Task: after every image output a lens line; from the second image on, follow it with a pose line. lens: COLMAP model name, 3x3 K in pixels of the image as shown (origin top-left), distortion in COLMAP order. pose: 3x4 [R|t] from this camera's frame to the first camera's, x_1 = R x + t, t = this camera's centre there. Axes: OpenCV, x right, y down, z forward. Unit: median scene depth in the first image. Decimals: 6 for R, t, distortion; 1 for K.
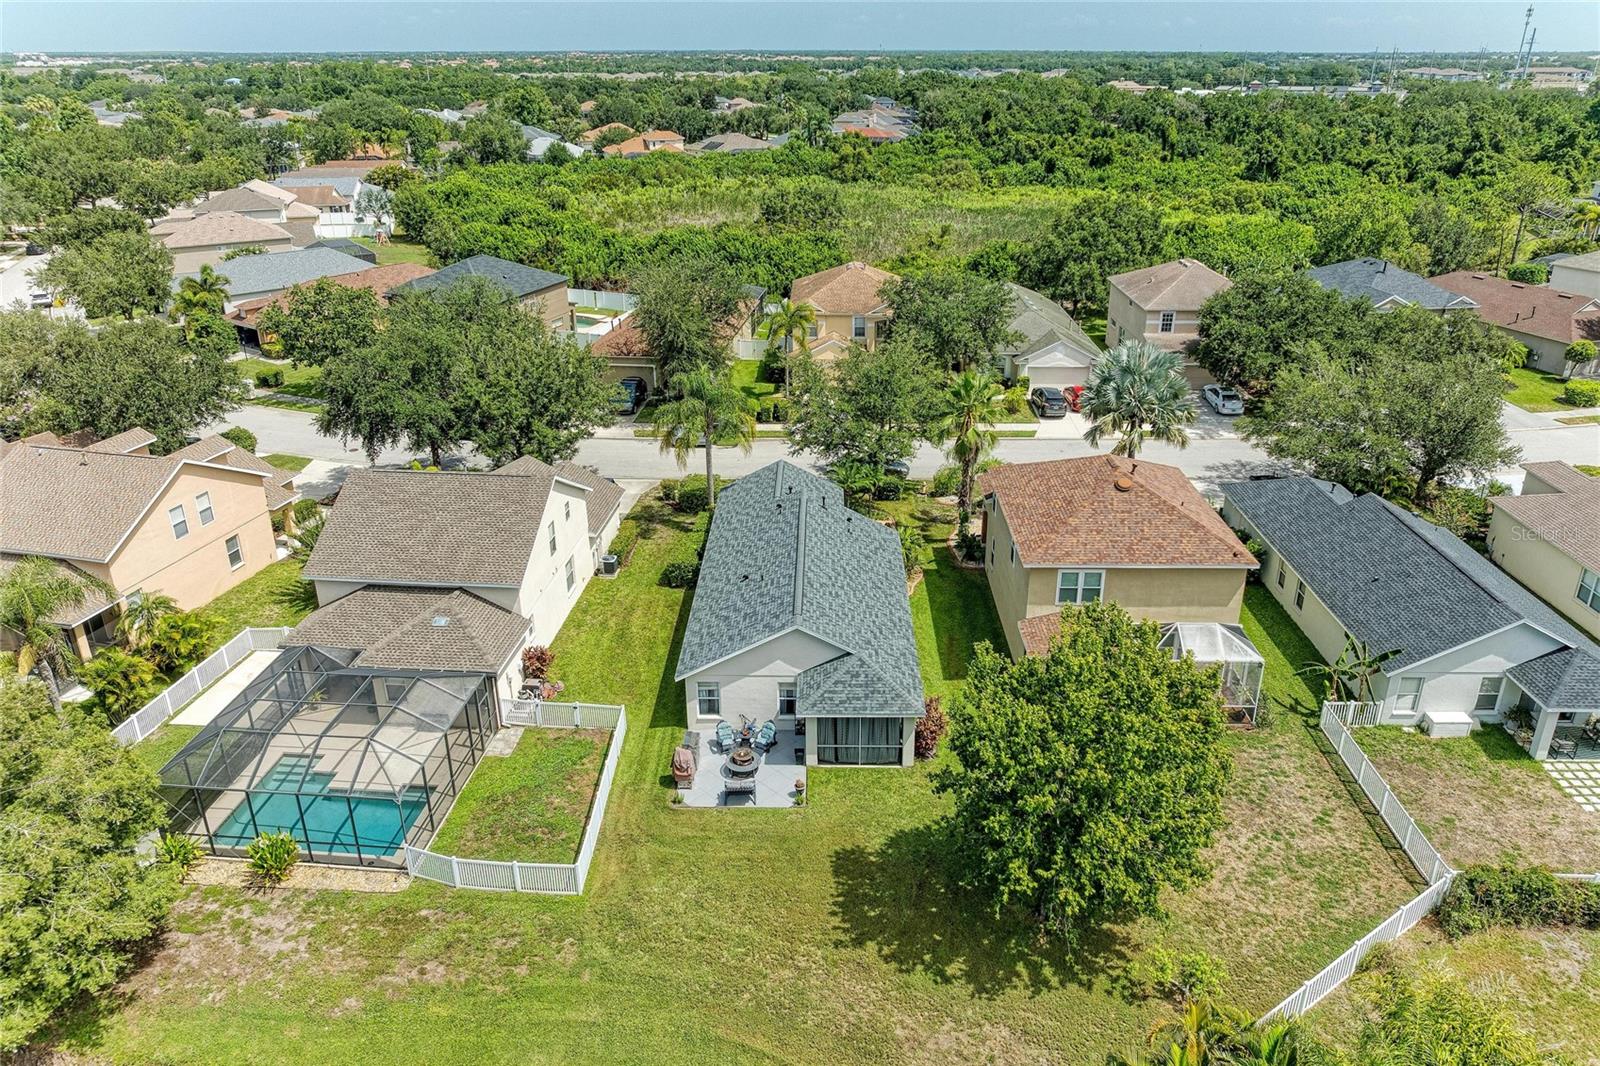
lens RADIAL K [[1137.1, 0, 800.0], [0, 1137.1, 533.0], [0, 0, 1]] dist [-0.013240, -0.005359]
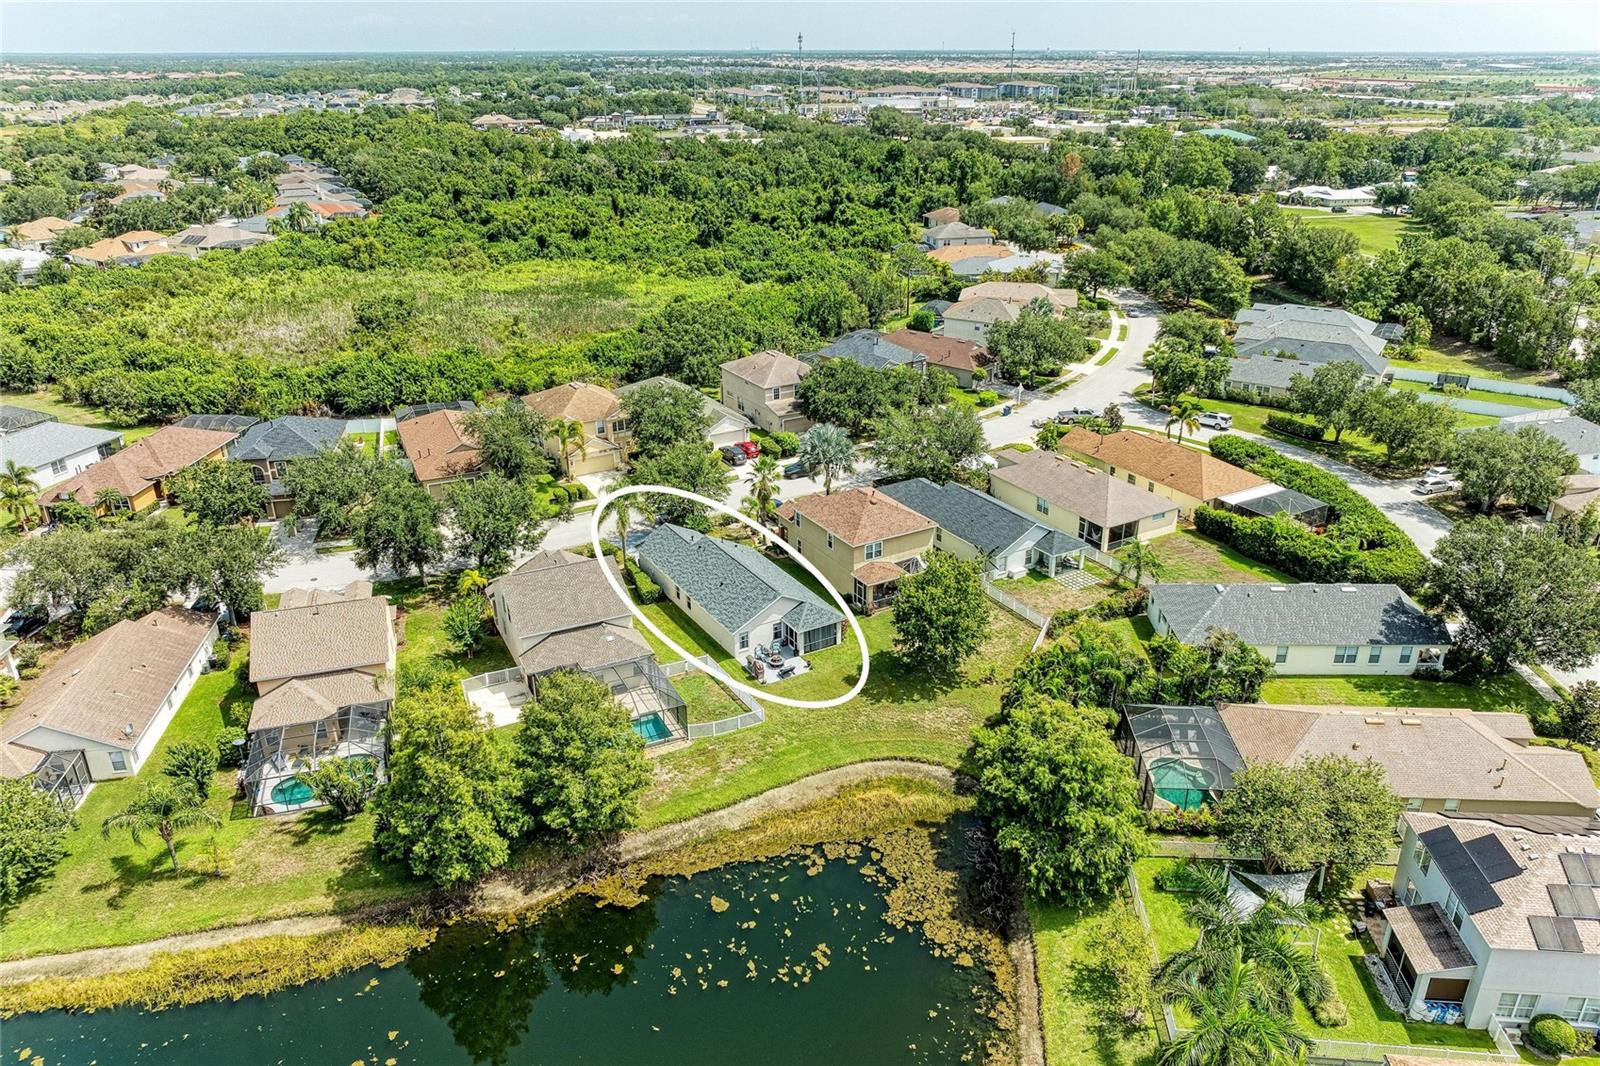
lens RADIAL K [[1137.1, 0, 800.0], [0, 1137.1, 533.0], [0, 0, 1]] dist [-0.013240, -0.005359]
pose [[0.855262, -0.208585, 0.474362, -0.385788], [0.209388, 0.976457, 0.051845, -0.055172], [-0.474008, 0.054984, 0.878802, -0.368680]]
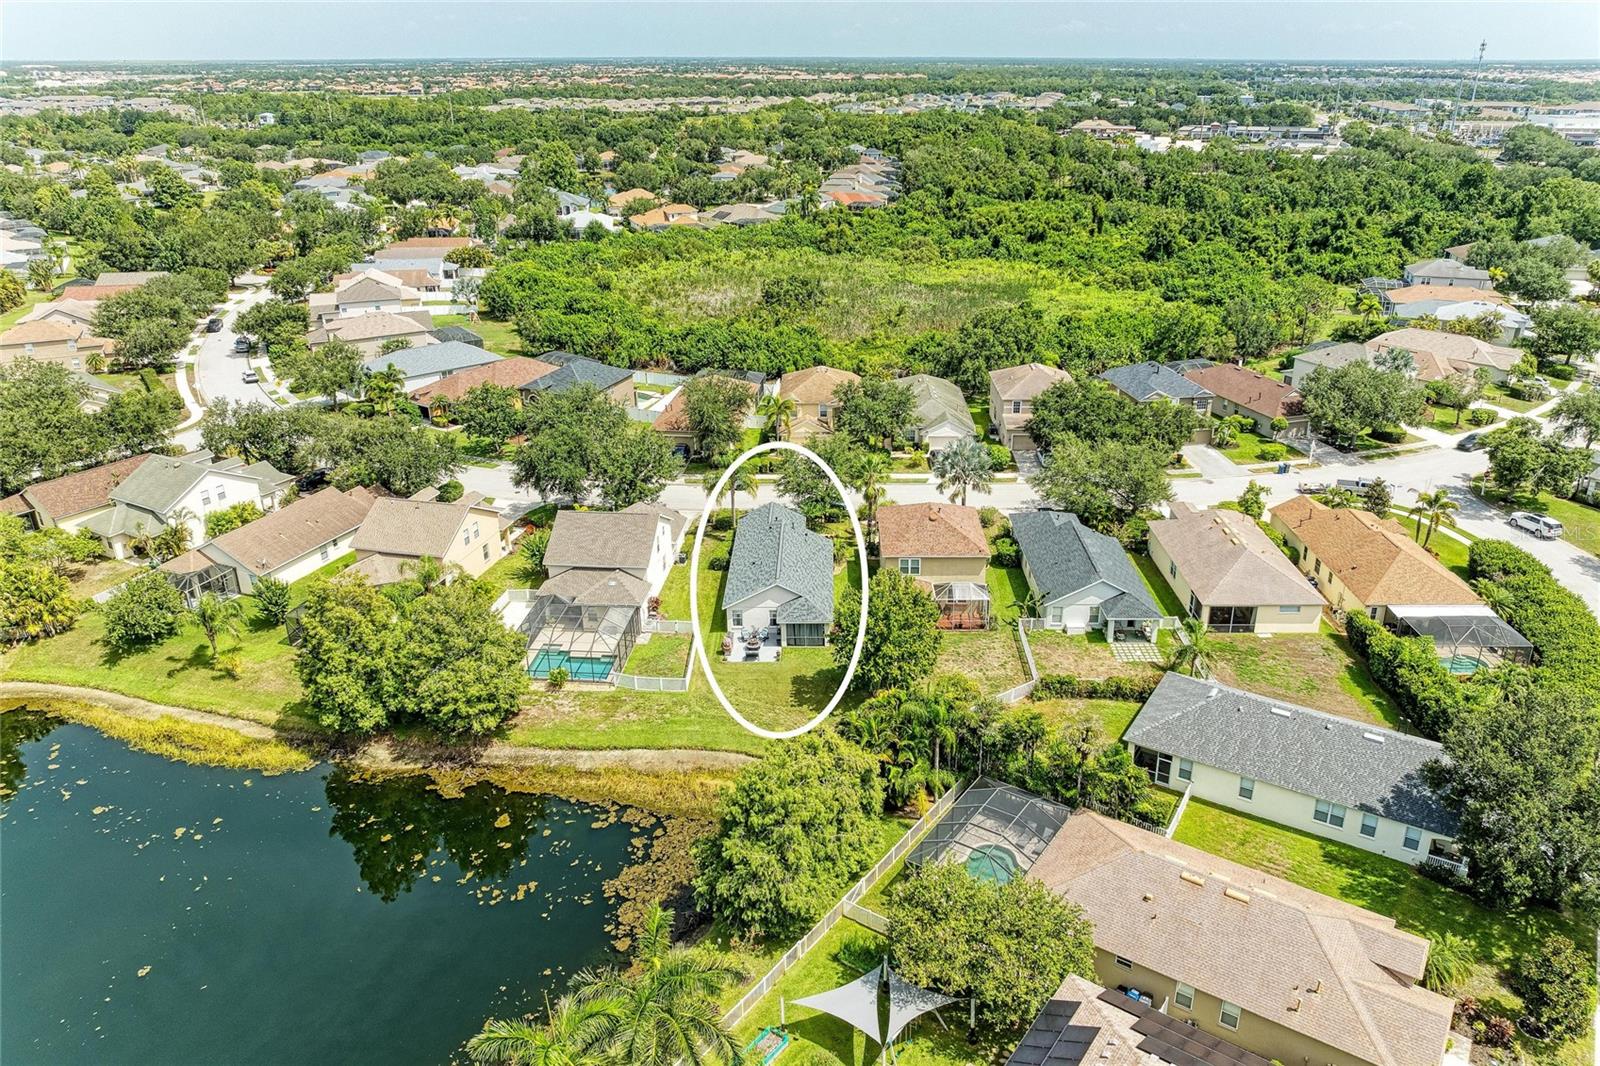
lens RADIAL K [[1124.9, 0, 800.0], [0, 1124.9, 533.0], [0, 0, 1]] dist [-0.014039, 0.002729]
pose [[0.999990, -0.003907, -0.002262, 0.018444], [0.003896, 0.999982, -0.004524, -0.003033], [0.002280, 0.004515, 0.999987, -0.471675]]
